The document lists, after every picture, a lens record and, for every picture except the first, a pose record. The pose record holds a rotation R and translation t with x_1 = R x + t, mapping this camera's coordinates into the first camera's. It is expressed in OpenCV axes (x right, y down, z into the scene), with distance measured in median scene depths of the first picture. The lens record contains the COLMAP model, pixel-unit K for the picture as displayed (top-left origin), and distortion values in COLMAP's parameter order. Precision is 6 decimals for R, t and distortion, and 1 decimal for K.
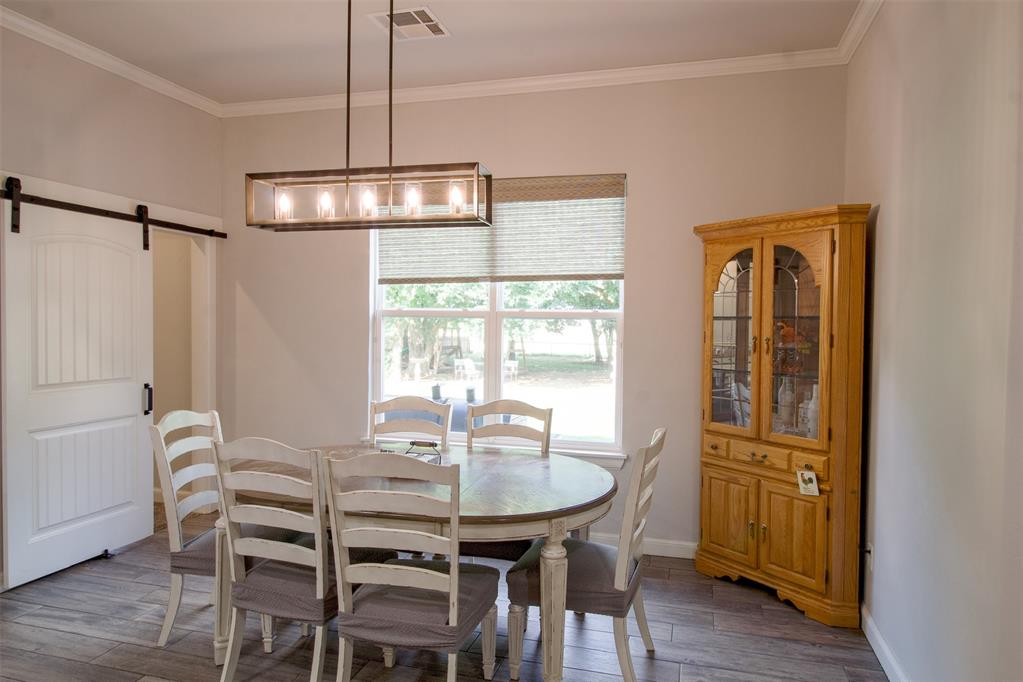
lens RADIAL K [[645.2, 0, 511.5], [0, 645.2, 341.0], [0, 0, 1]] dist [0.003972, 0.000093]
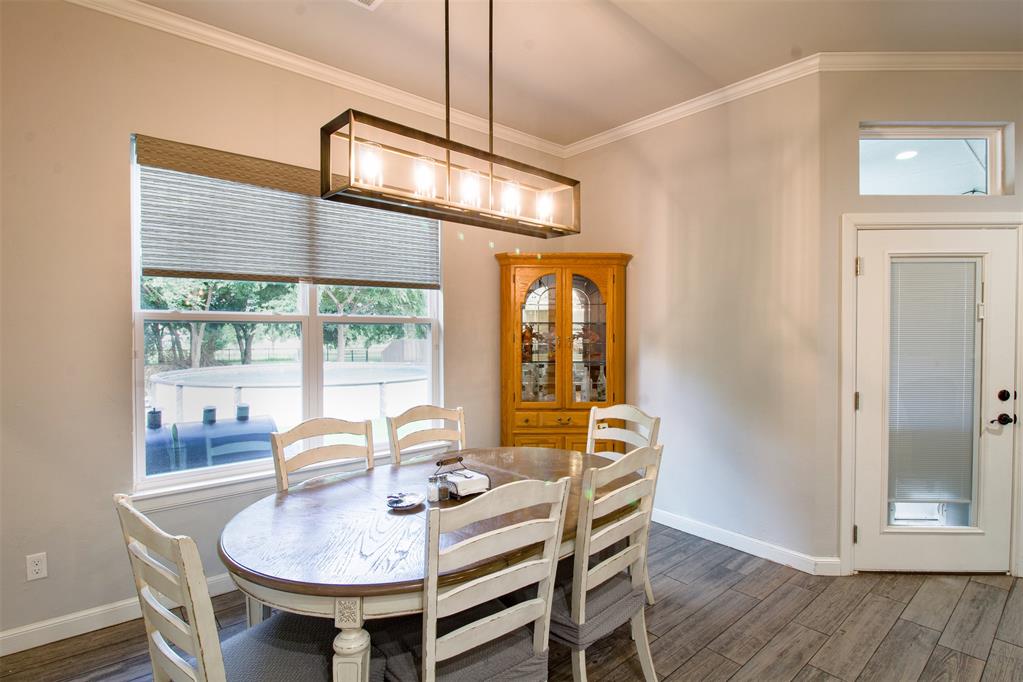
lens RADIAL K [[517.9, 0, 527.7], [0, 517.9, 341.1], [0, 0, 1]] dist [-0.001609, -0.000780]
pose [[0.530569, -0.029830, 0.847116, -0.512128], [0.027718, 0.999457, 0.017834, -0.016053], [-0.847188, 0.014018, 0.531108, 0.373179]]
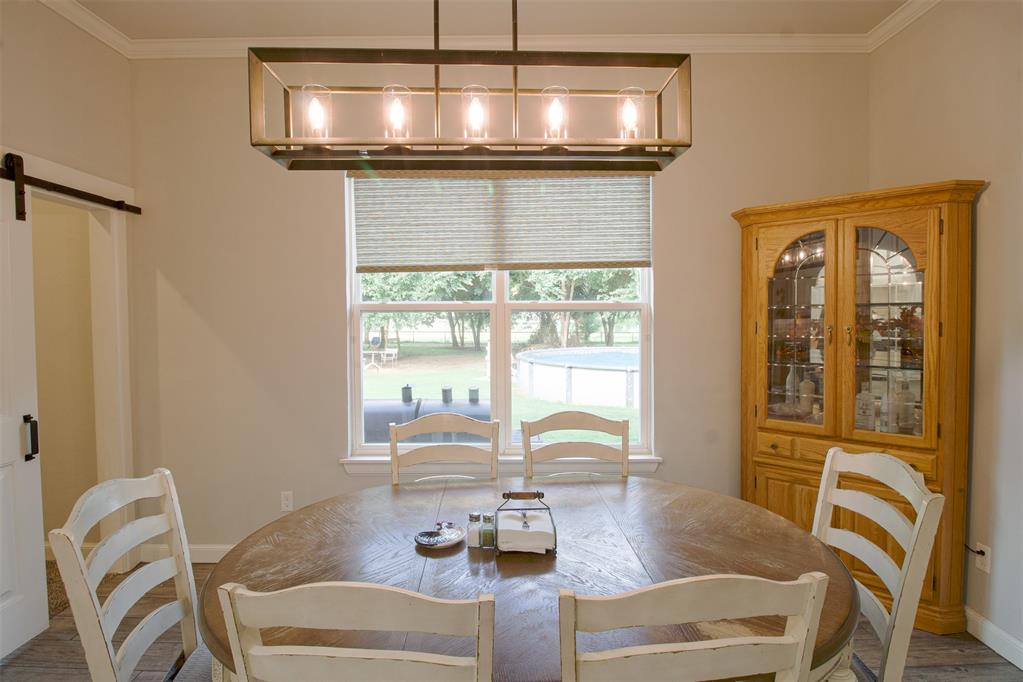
lens RADIAL K [[499.4, 0, 508.2], [0, 499.4, 330.4], [0, 0, 1]] dist [0.001160, -0.015517]
pose [[0.962756, -0.026862, 0.269034, -0.211942], [0.026060, 0.999639, 0.006551, -0.014485], [-0.269113, 0.000705, 0.963108, 0.359702]]
